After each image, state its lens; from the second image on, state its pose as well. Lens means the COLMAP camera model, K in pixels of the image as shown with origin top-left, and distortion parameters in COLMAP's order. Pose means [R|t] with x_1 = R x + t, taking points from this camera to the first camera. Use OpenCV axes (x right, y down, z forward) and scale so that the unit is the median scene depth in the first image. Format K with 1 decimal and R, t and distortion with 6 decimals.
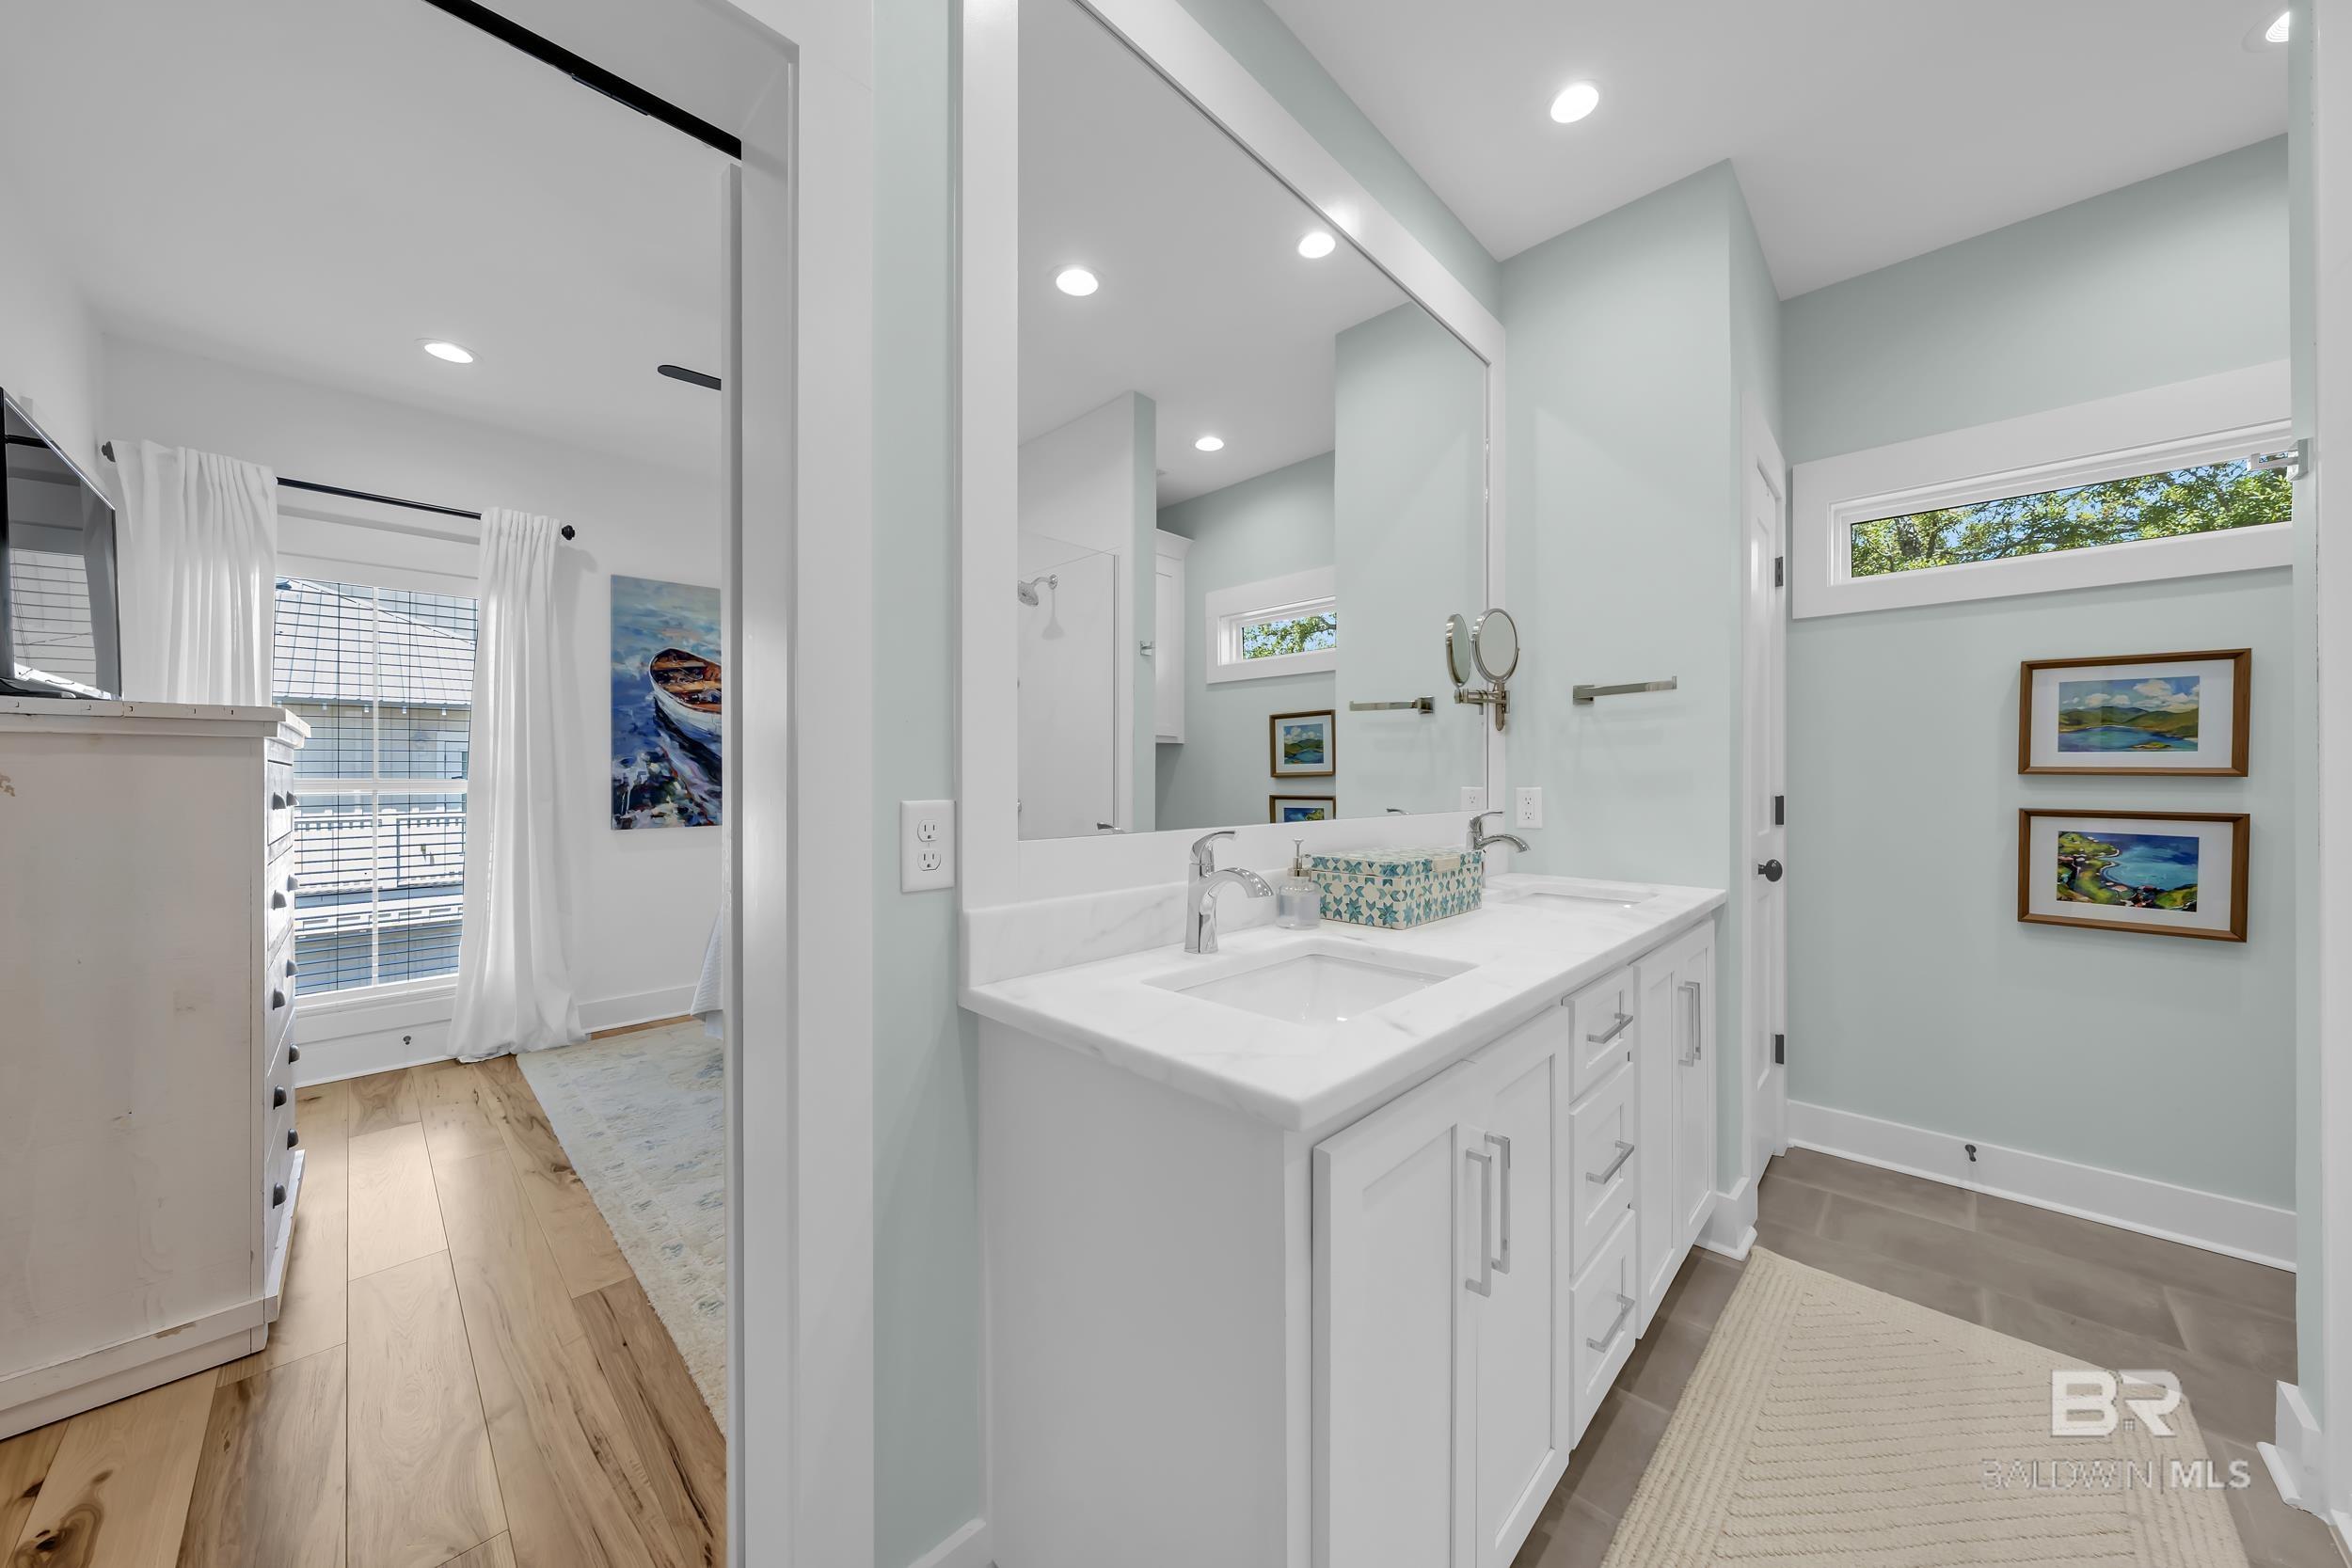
lens RADIAL K [[817.6, 0, 1171.3], [0, 817.6, 779.5], [0, 0, 1]] dist [-0.002953, 0.000719]
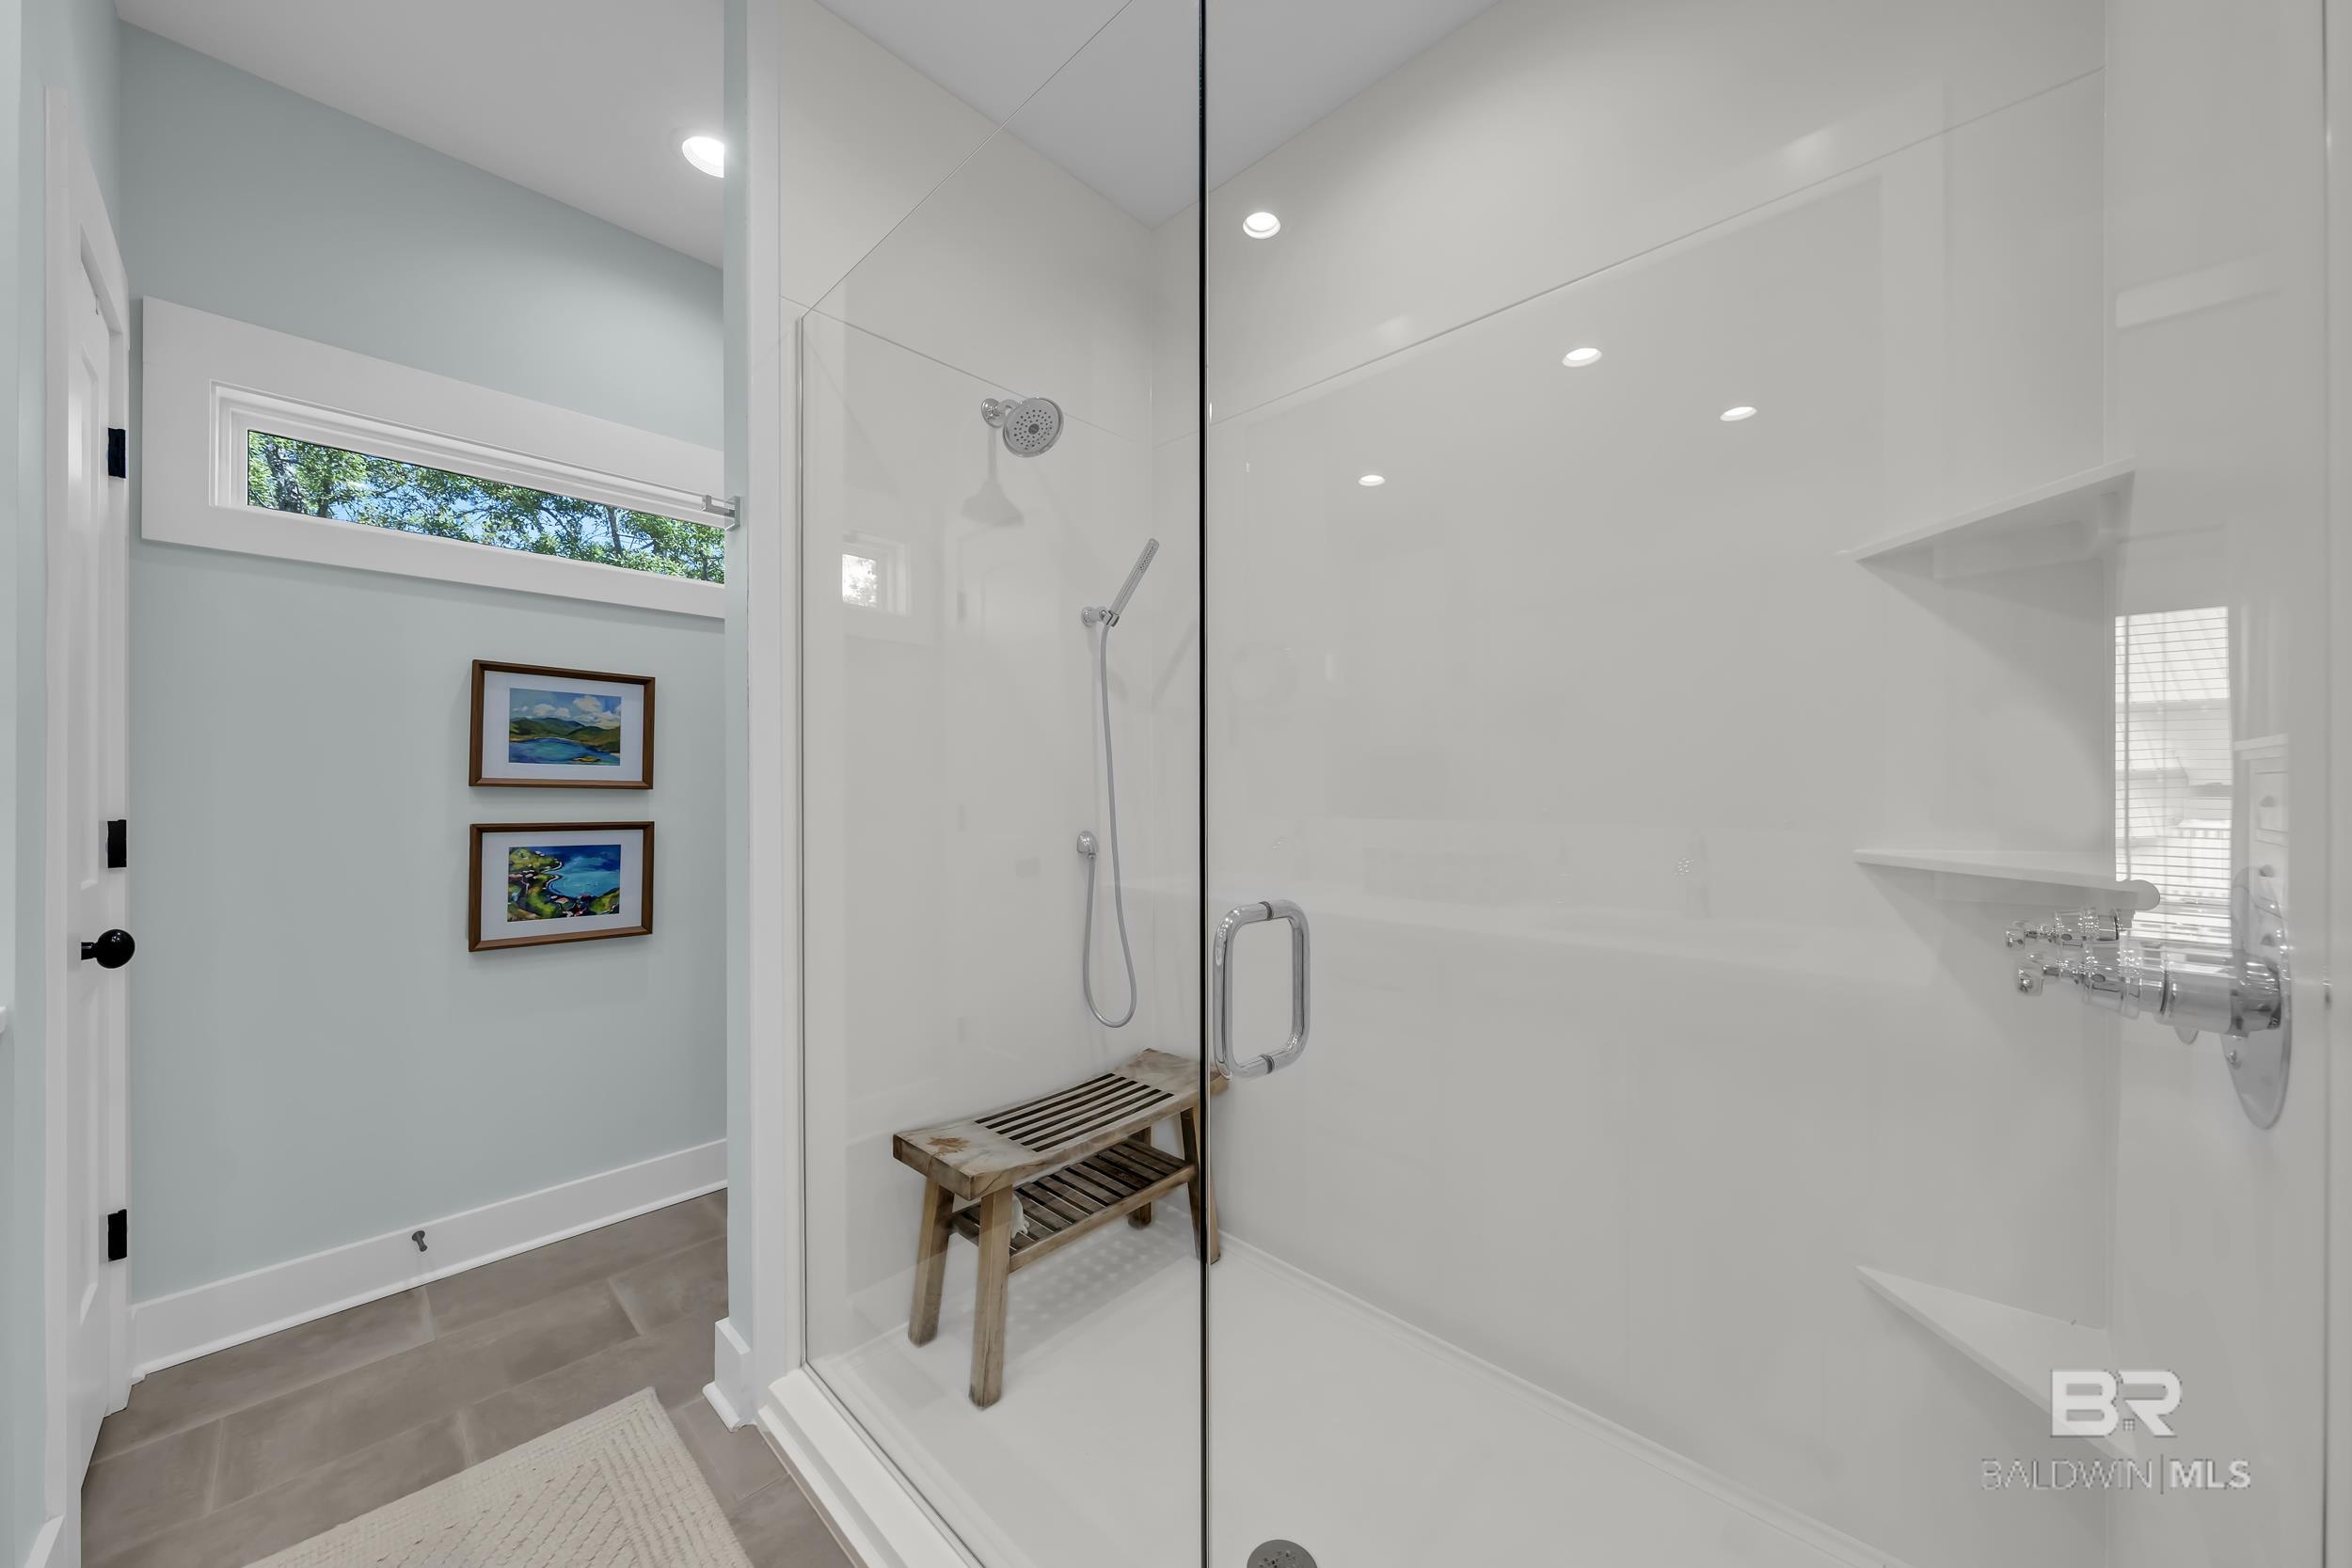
lens RADIAL K [[817.6, 0, 1172.9], [0, 817.6, 787.1], [0, 0, 1]] dist [-0.002953, 0.000719]
pose [[-0.016013, 0.002758, 0.999868, 0.147716], [0.003113, 0.999991, -0.002708, -0.000766], [-0.999867, 0.003069, -0.016022, 0.265922]]
